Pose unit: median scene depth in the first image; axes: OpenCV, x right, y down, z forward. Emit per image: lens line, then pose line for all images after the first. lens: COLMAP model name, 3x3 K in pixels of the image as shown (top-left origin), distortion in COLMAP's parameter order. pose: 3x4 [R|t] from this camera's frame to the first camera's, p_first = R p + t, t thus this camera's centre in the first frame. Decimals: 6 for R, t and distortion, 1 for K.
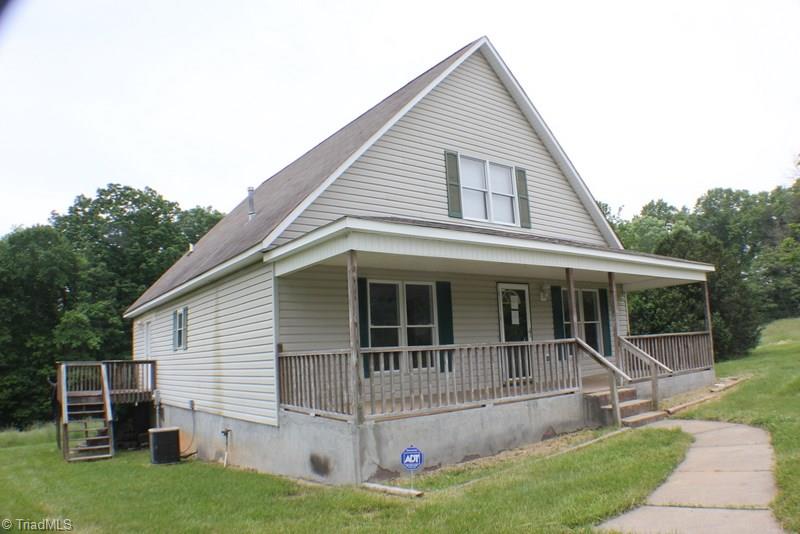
lens RADIAL K [[574.1, 0, 400.0], [0, 574.1, 267.0], [0, 0, 1]] dist [-0.147339, -0.000165]
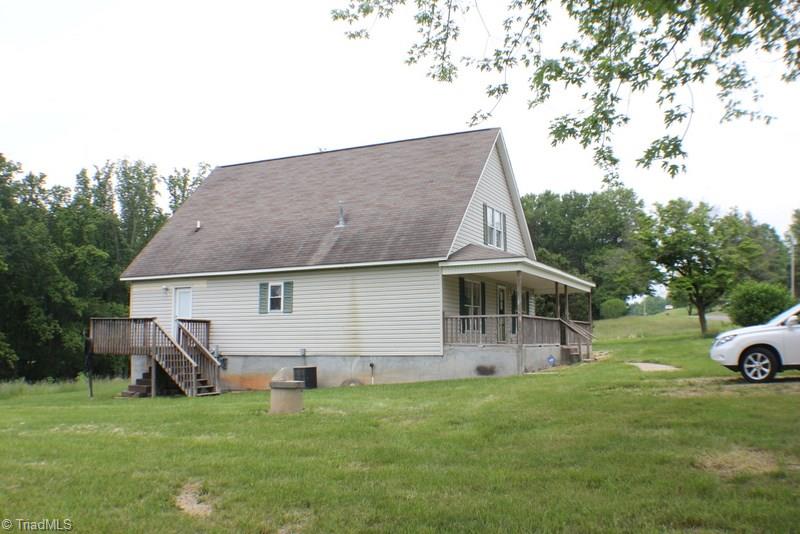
lens RADIAL K [[710.3, 0, 400.0], [0, 710.3, 267.0], [0, 0, 1]] dist [-0.200970, -0.000284]
pose [[0.897329, 0.090974, 0.431885, -0.983024], [-0.106697, 0.994216, 0.012258, -0.017128], [-0.428272, -0.057081, 0.901845, -0.741189]]
